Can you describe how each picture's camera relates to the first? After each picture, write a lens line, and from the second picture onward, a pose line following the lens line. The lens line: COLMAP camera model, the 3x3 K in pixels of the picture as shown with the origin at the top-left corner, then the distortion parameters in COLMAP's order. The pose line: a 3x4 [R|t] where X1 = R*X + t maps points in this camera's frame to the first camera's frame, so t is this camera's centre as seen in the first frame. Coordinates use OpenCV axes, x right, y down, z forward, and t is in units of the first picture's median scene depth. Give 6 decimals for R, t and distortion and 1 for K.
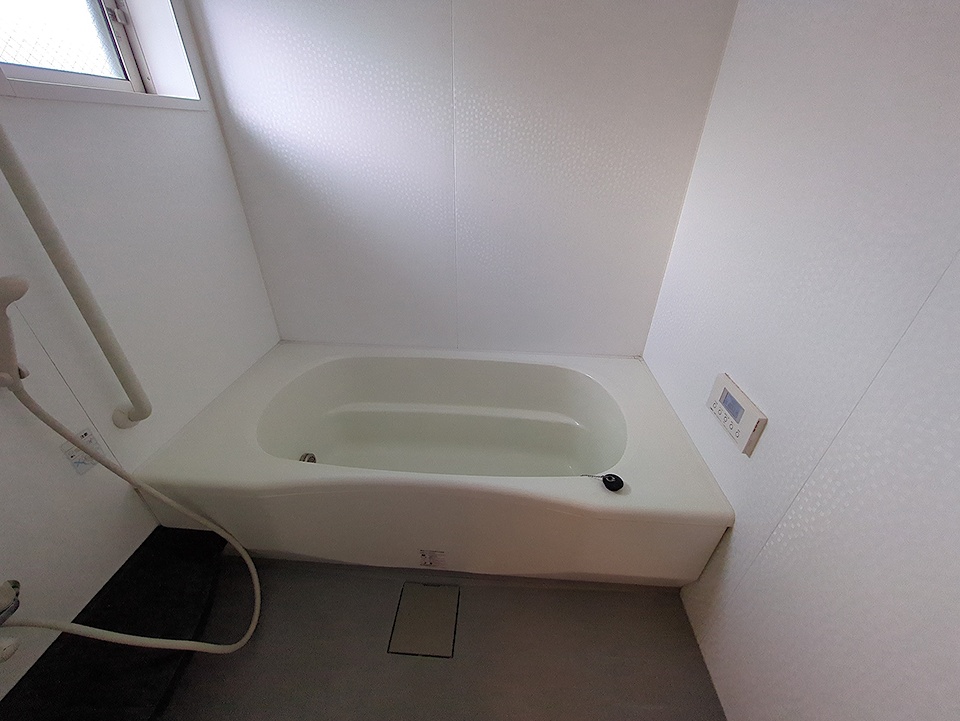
lens RADIAL K [[378.5, 0, 480.0], [0, 378.5, 360.5], [0, 0, 1]] dist [-0.000063, -0.000427]
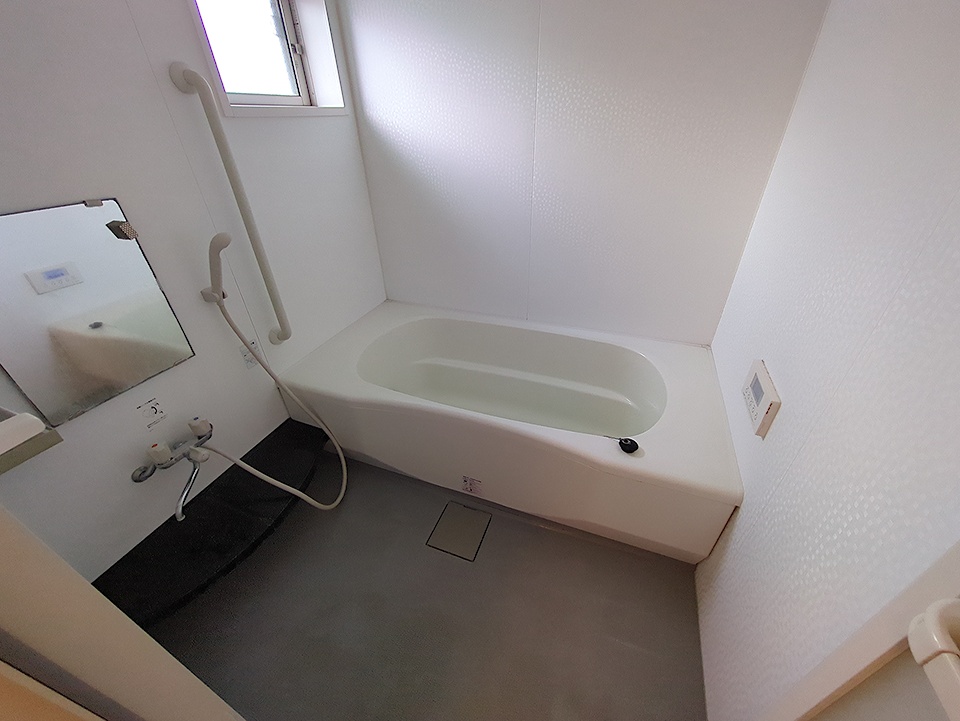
lens RADIAL K [[378.5, 0, 480.0], [0, 378.5, 360.5], [0, 0, 1]] dist [-0.000063, -0.000427]
pose [[0.953369, 0.128053, -0.273296, 0.182046], [-0.117110, 0.991536, 0.056056, 0.057232], [0.278161, -0.021437, 0.960295, -0.150746]]
